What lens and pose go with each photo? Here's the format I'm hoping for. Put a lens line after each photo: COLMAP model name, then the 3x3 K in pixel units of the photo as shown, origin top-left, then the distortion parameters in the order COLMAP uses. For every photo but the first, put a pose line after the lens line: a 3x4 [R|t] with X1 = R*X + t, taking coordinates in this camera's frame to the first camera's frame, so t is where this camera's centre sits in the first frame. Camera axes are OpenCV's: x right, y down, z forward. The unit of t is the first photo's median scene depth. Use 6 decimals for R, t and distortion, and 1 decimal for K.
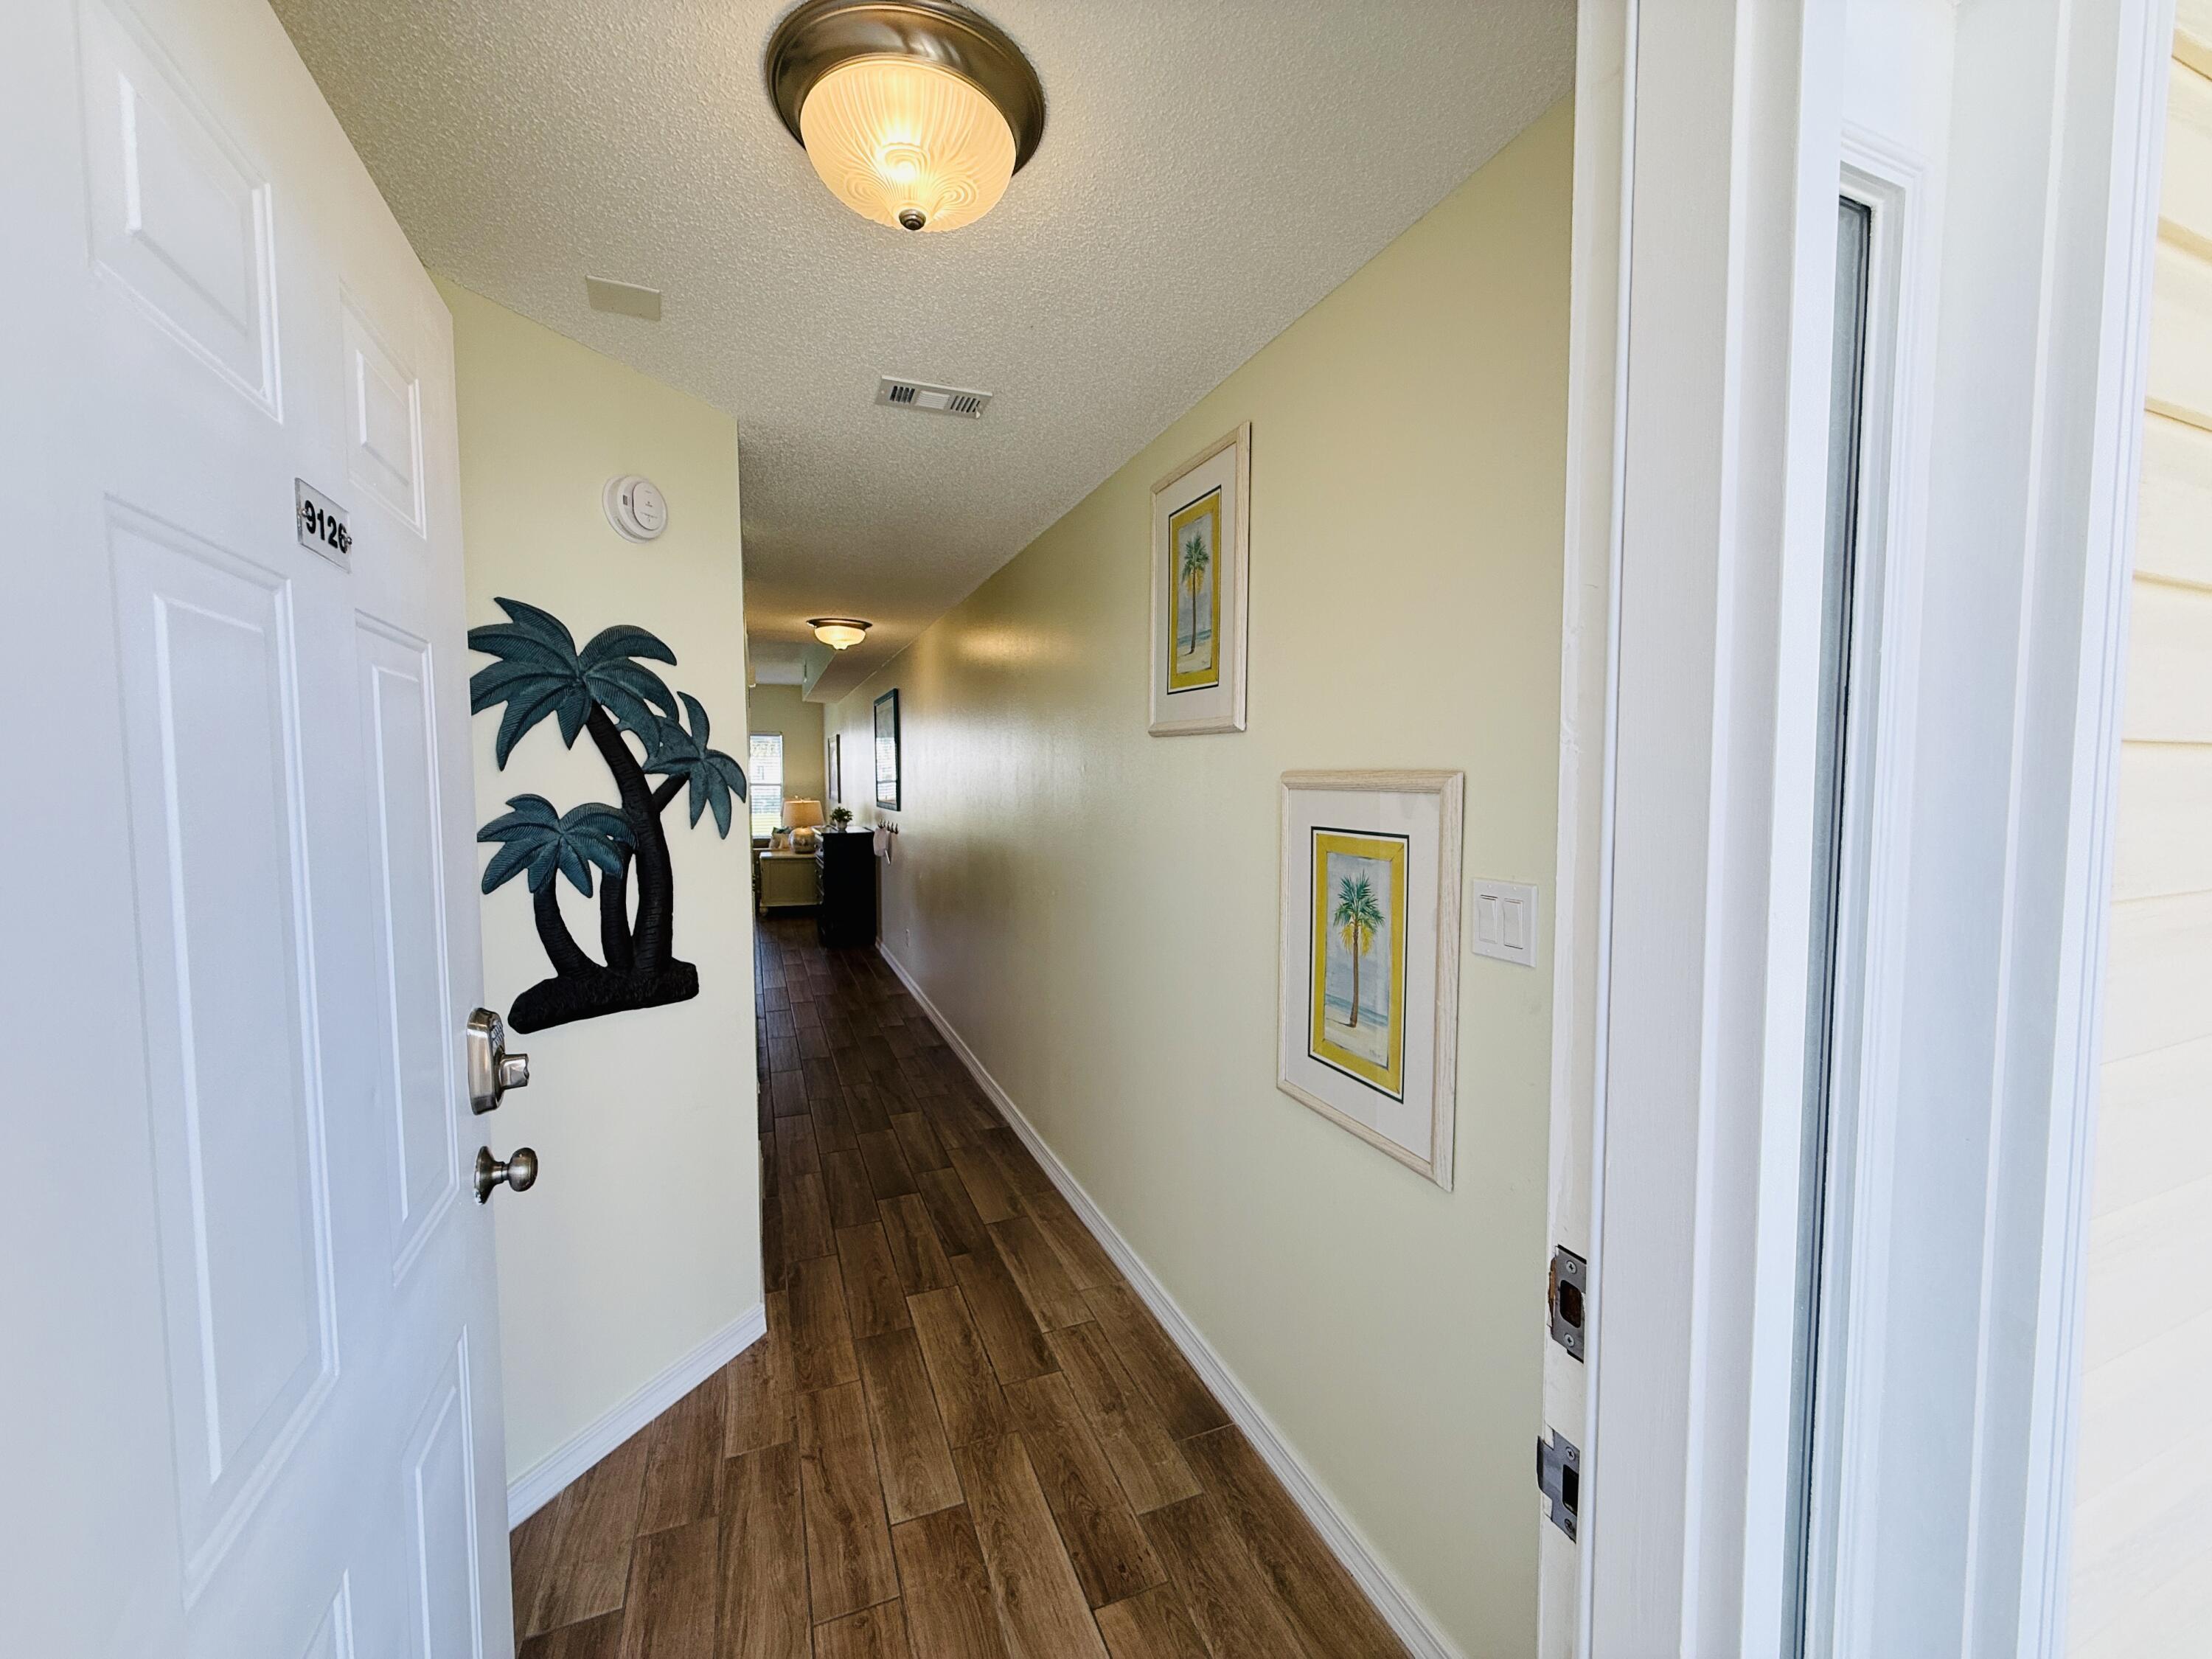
lens RADIAL K [[883.8, 0, 1104.5], [0, 883.8, 832.2], [0, 0, 1]] dist [0.000768, 0.000077]
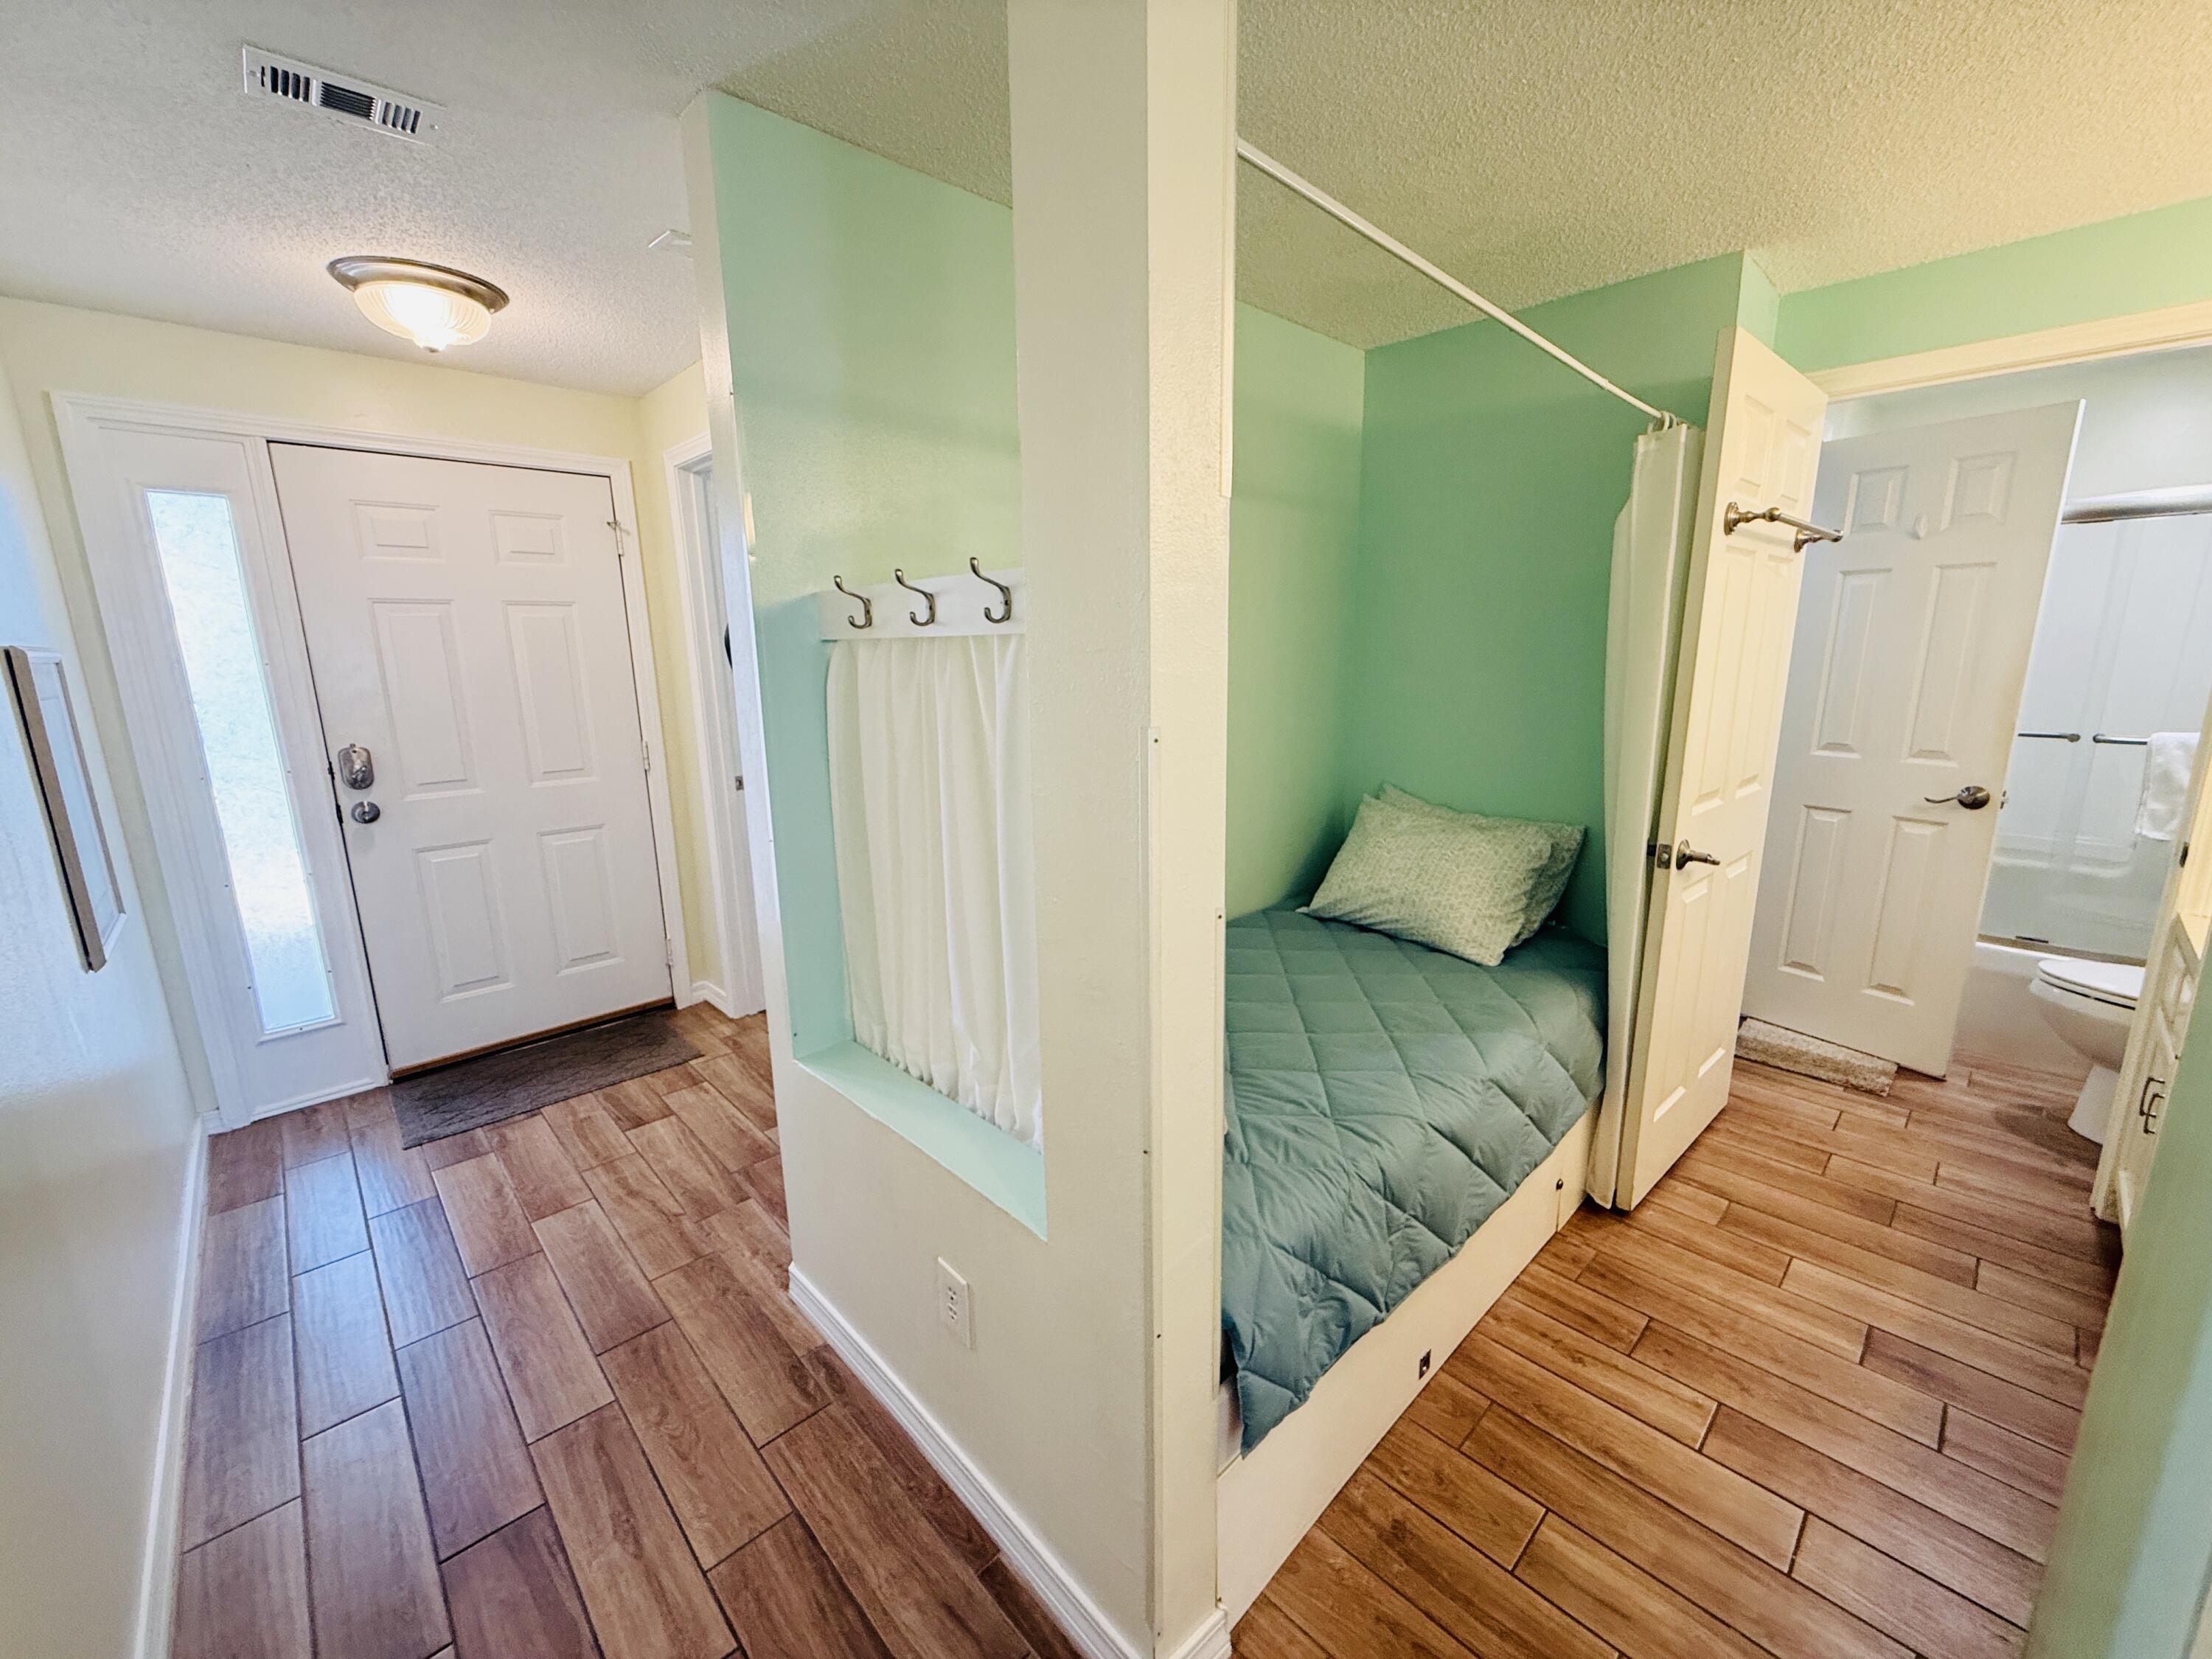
lens RADIAL K [[883.8, 0, 1099.2], [0, 883.8, 829.5], [0, 0, 1]] dist [0.000768, 0.000077]
pose [[-0.930750, 0.094659, -0.353193, -0.425323], [-0.002265, 0.964400, 0.264436, -0.107136], [0.365650, 0.246924, -0.897401, 1.871402]]
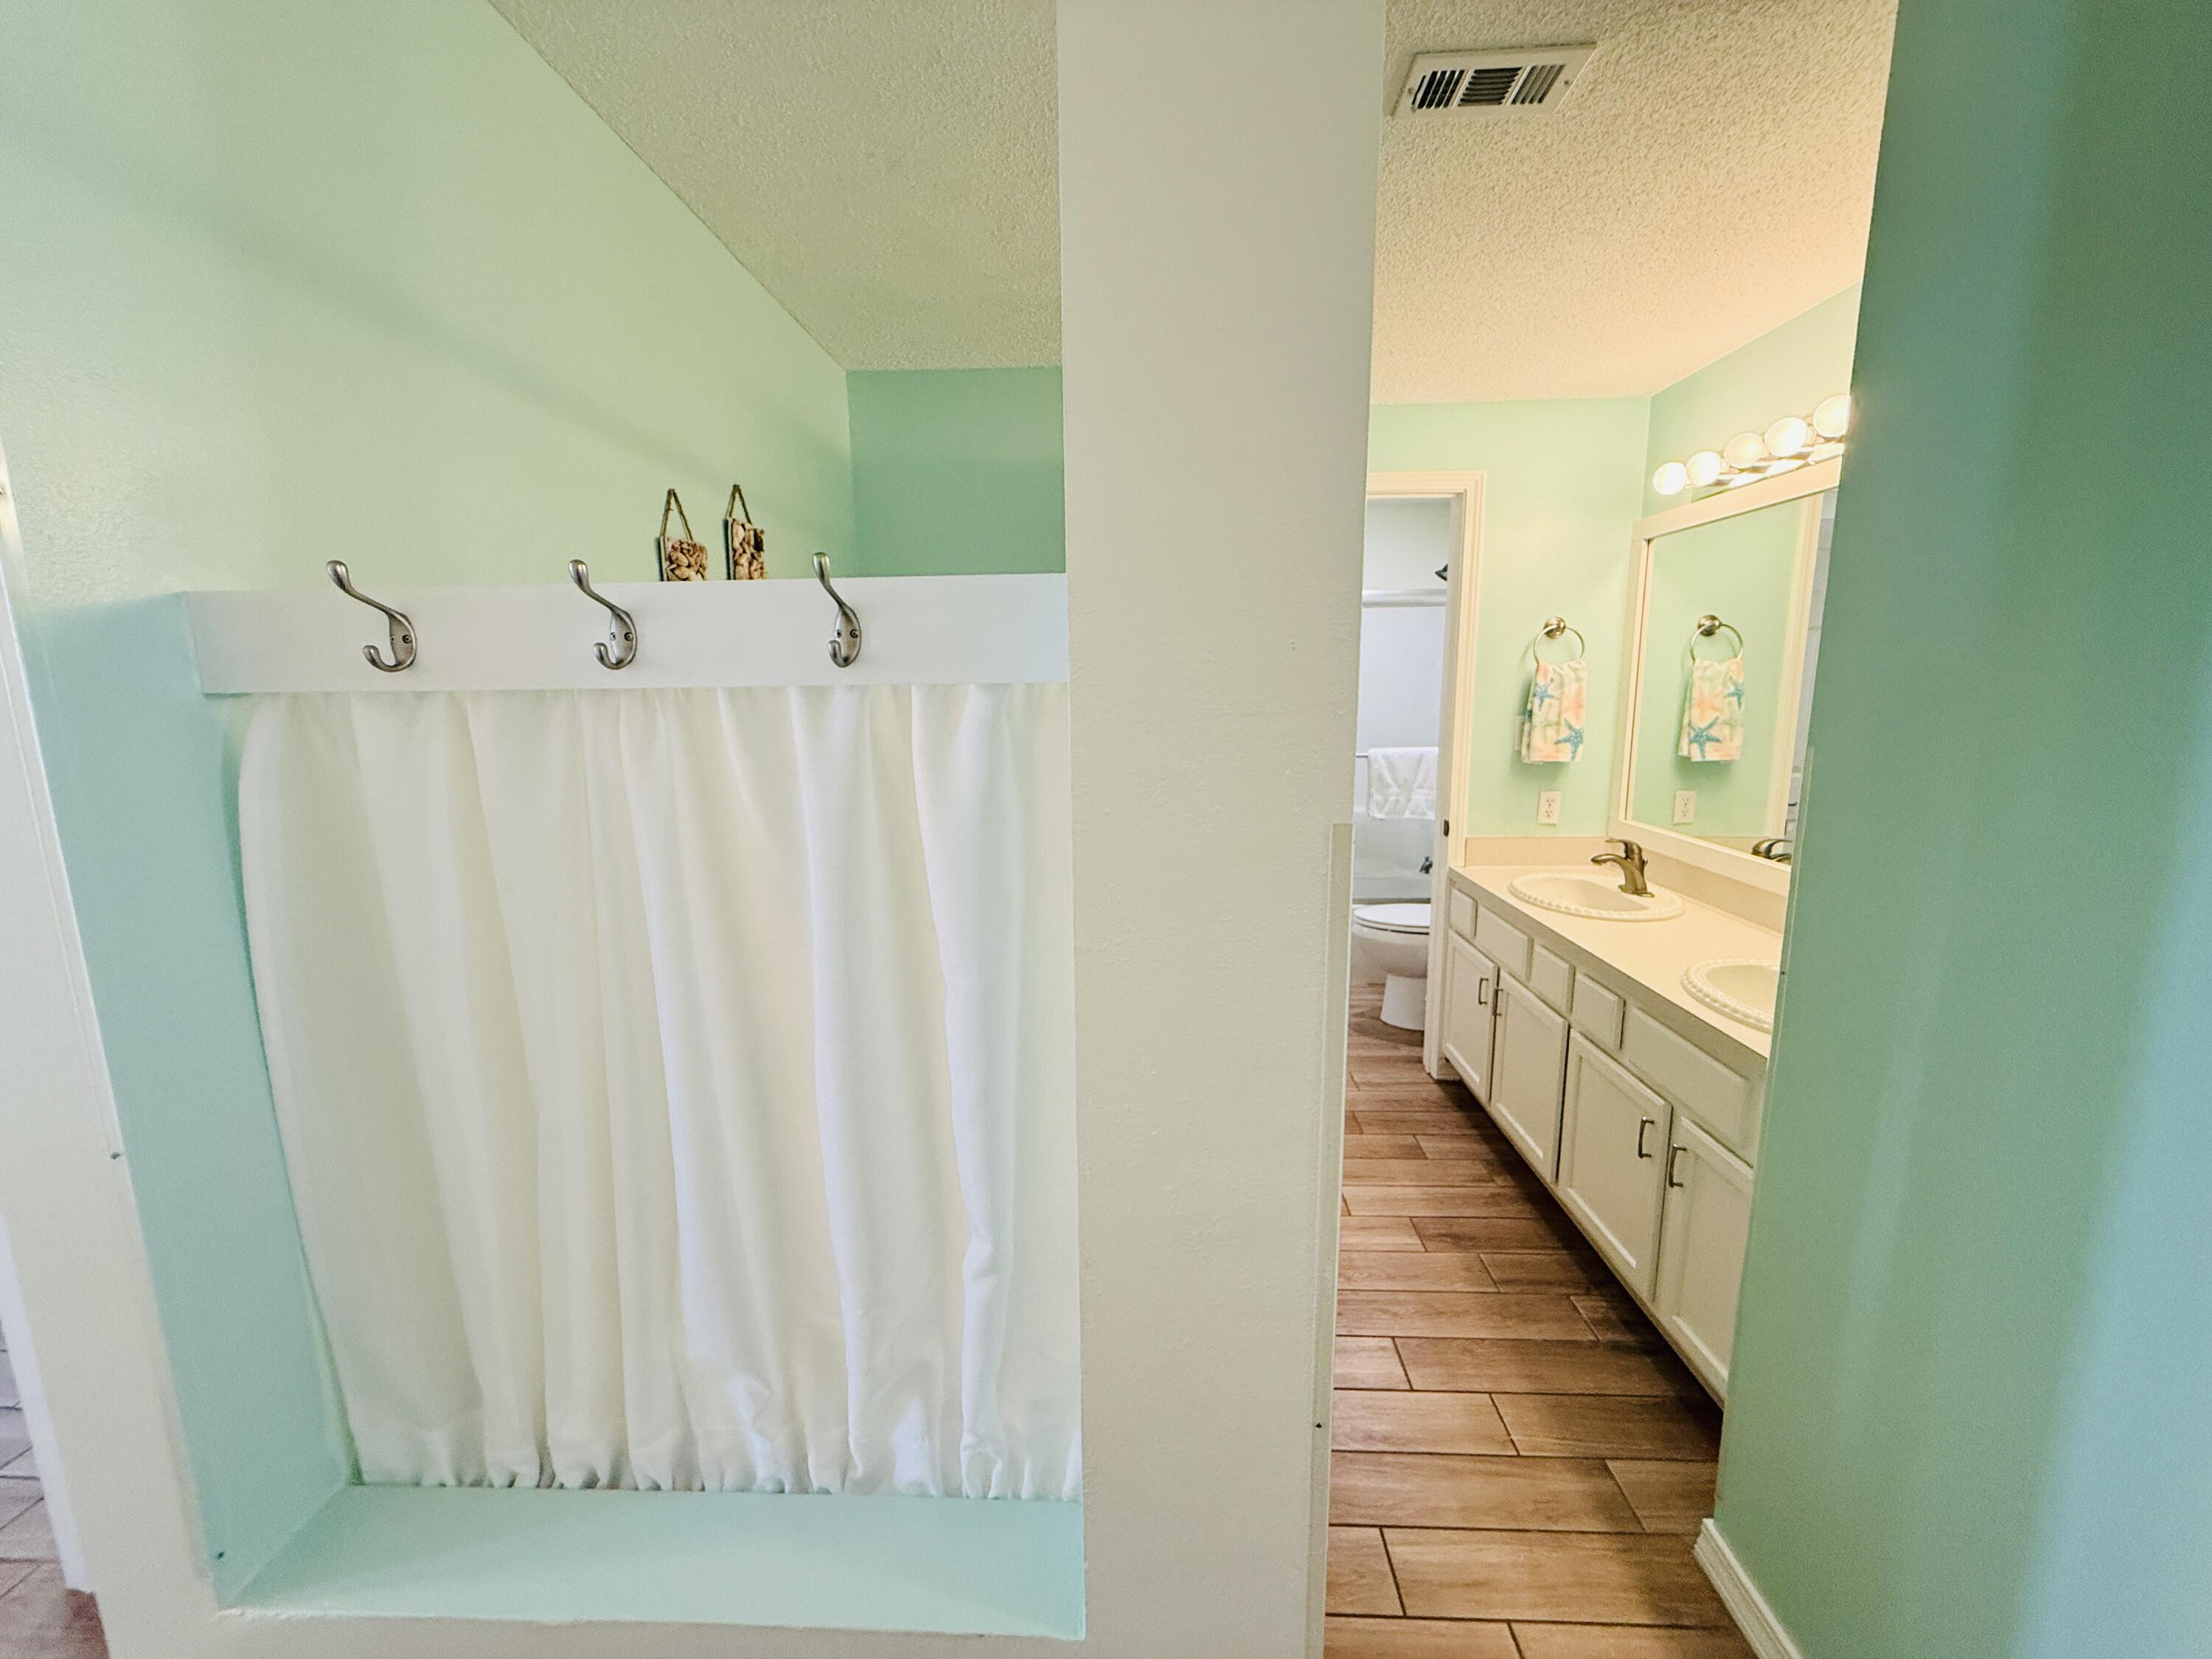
lens RADIAL K [[883.8, 0, 1095.9], [0, 883.8, 832.3], [0, 0, 1]] dist [0.000768, 0.000077]
pose [[-0.430762, 0.164319, -0.887380, -0.230324], [-0.031232, 0.979981, 0.196628, -0.079437], [0.901925, 0.112415, -0.417006, 1.304306]]
